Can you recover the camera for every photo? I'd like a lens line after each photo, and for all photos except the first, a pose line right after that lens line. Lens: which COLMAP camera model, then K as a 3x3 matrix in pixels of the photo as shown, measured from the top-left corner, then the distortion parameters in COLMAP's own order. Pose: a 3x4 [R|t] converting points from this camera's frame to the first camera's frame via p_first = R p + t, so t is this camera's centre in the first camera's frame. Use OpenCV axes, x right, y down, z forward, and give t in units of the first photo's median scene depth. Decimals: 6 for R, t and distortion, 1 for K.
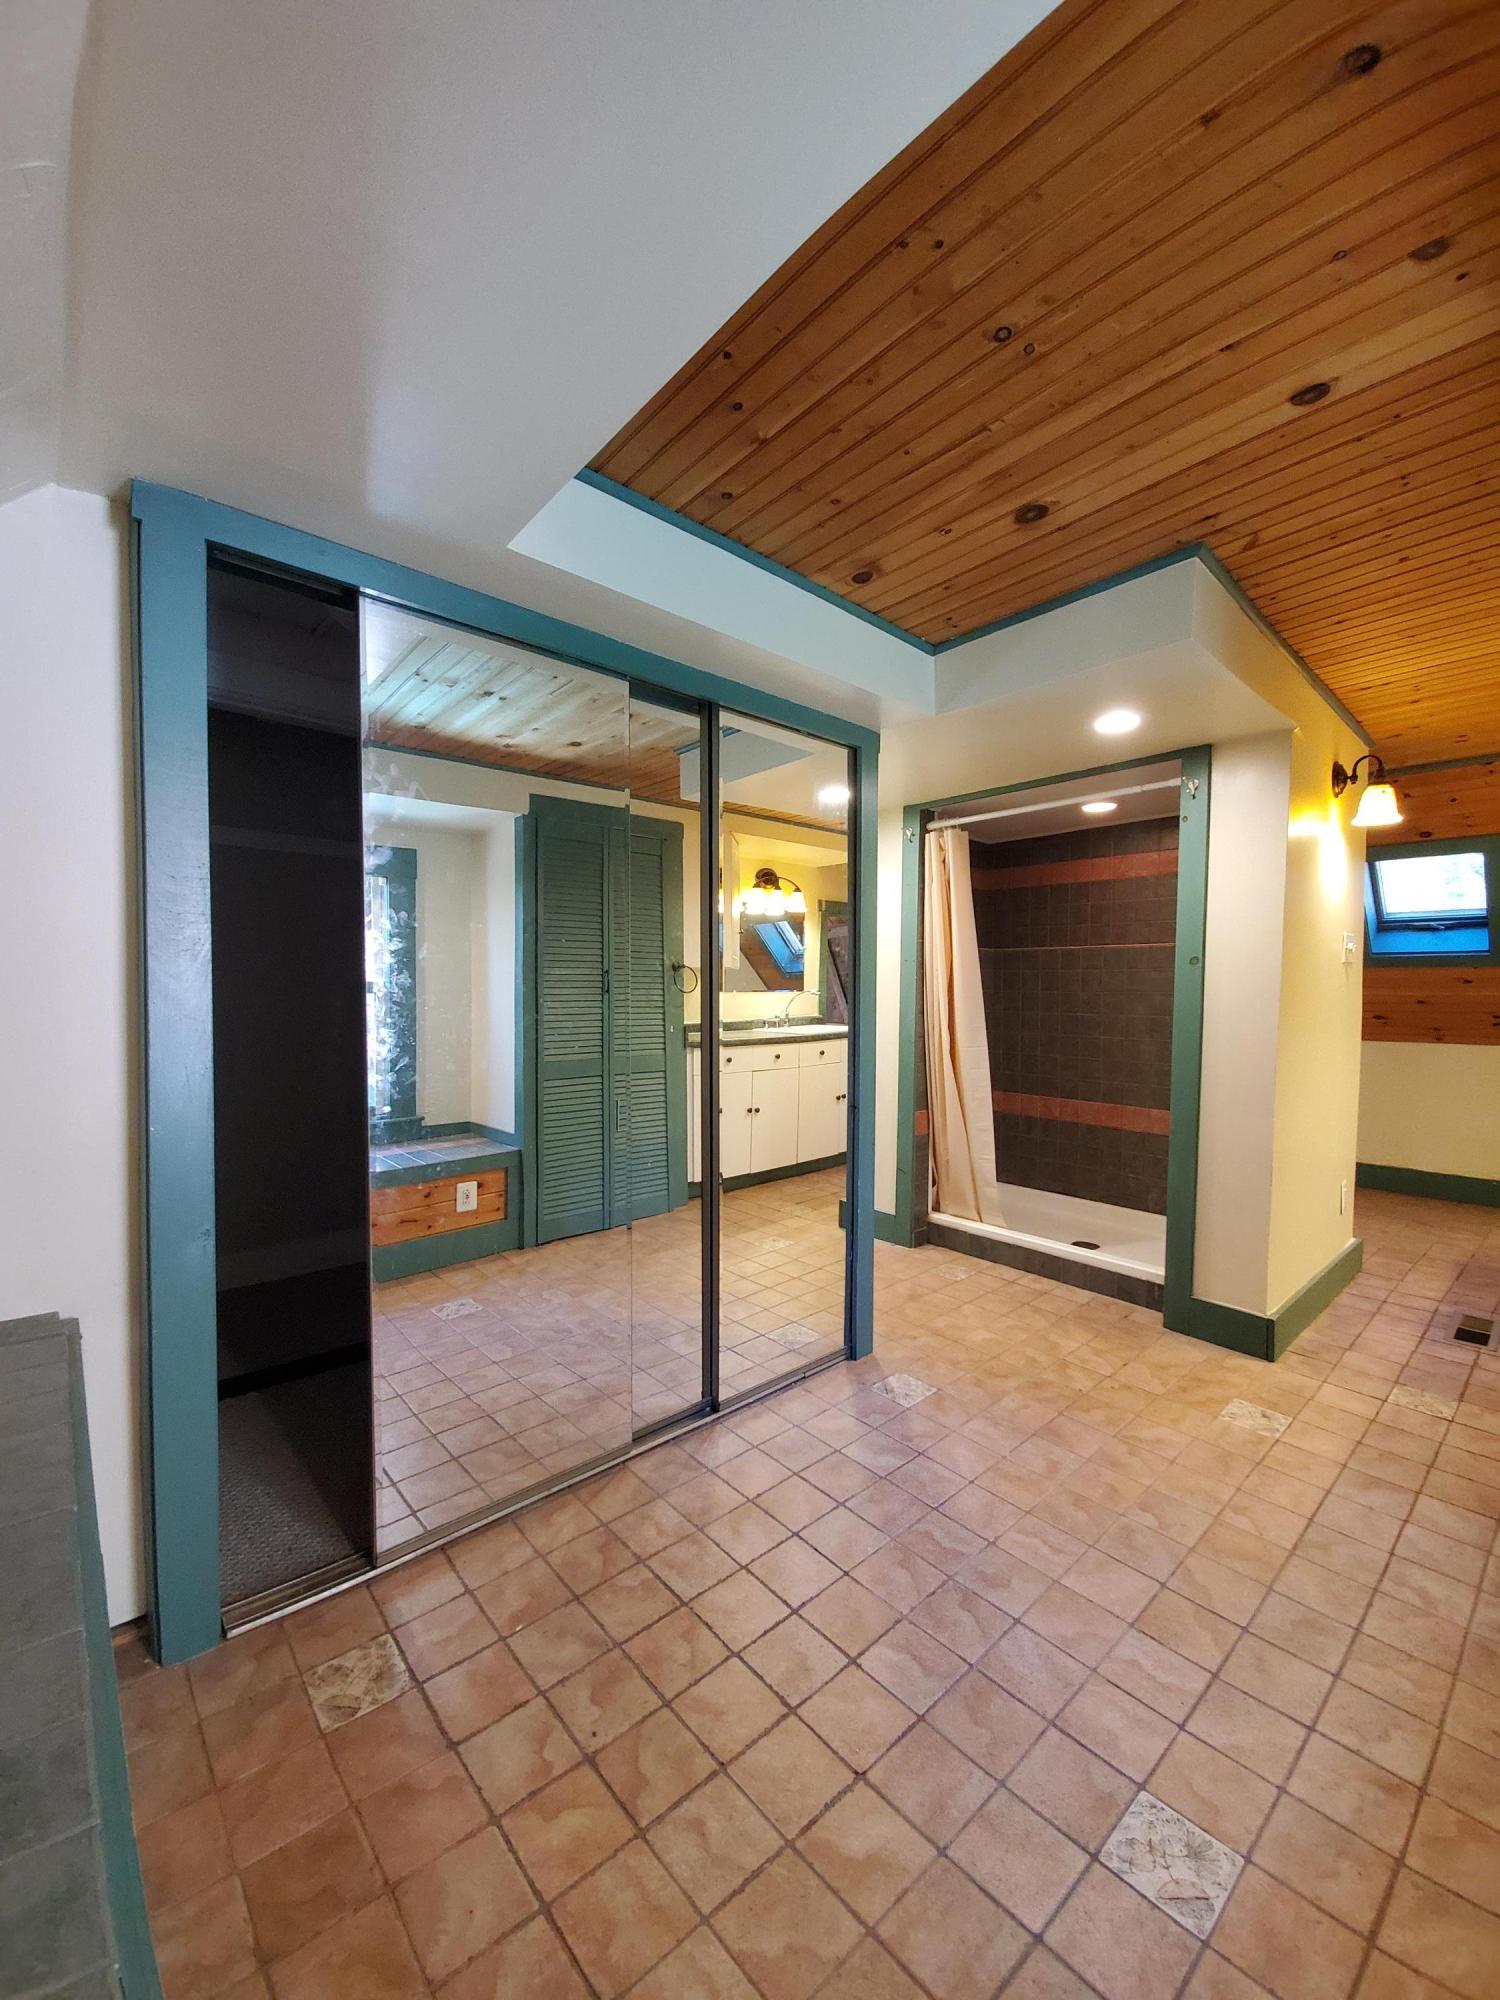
lens RADIAL K [[790.2, 0, 754.3], [0, 790.2, 1020.2], [0, 0, 1]] dist [0.000034, -0.012473]
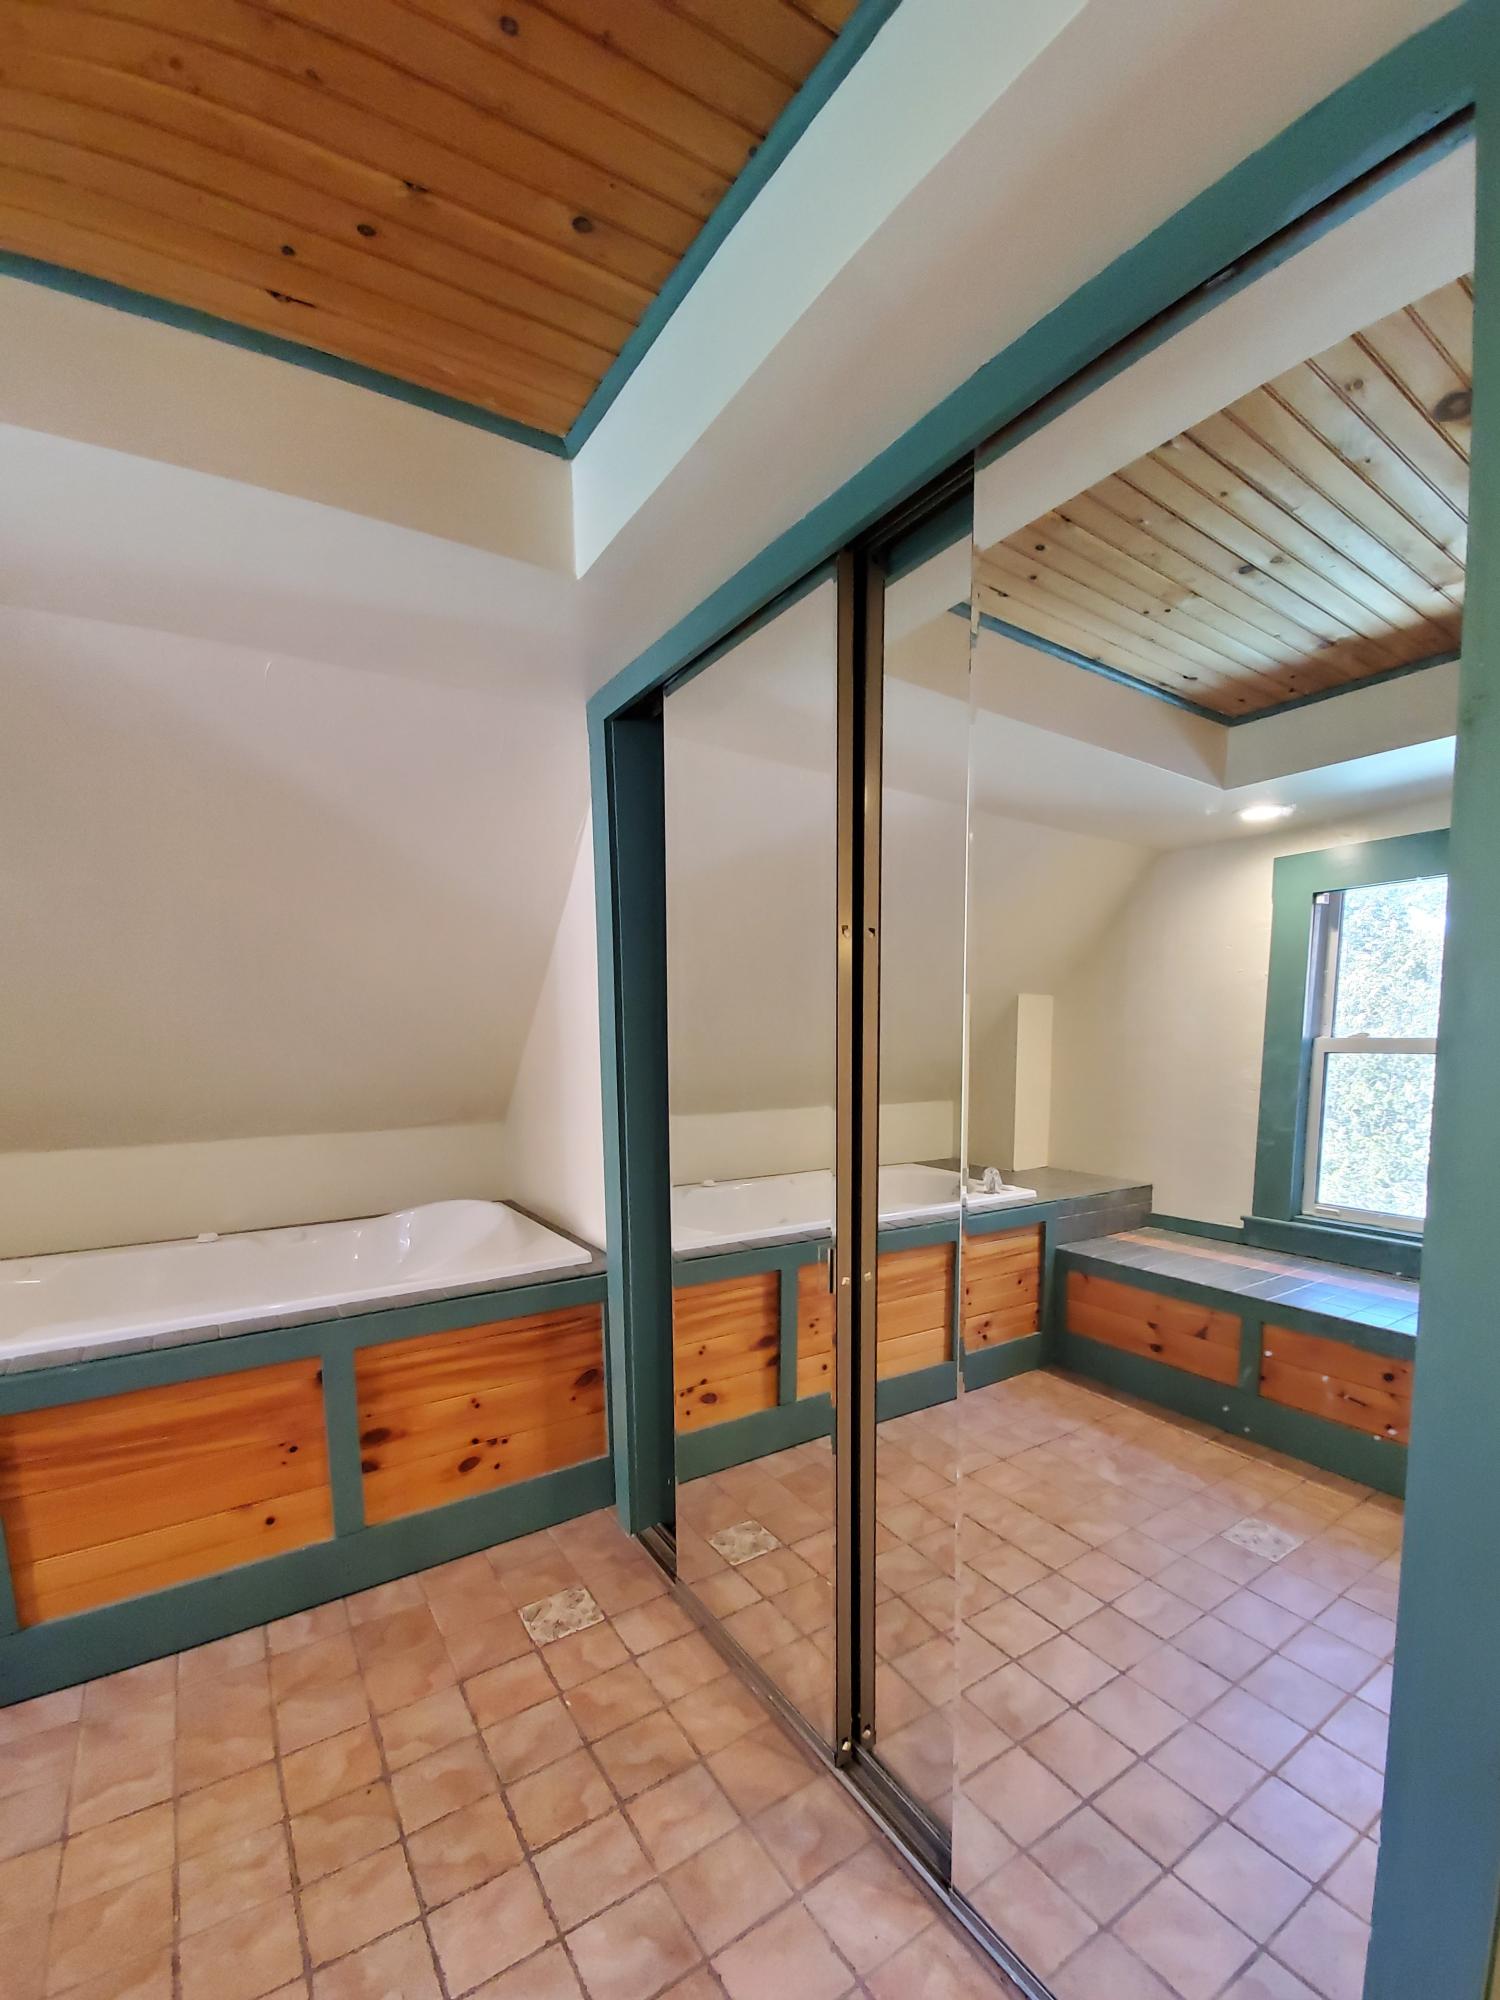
lens RADIAL K [[846.7, 0, 862.7], [0, 846.7, 1129.2], [0, 0, 1]] dist [-0.001116, -0.012159]
pose [[-0.070072, 0.103481, -0.992160, 0.704111], [-0.047462, 0.993133, 0.106934, -0.102454], [0.996412, 0.054583, -0.064679, 1.460042]]
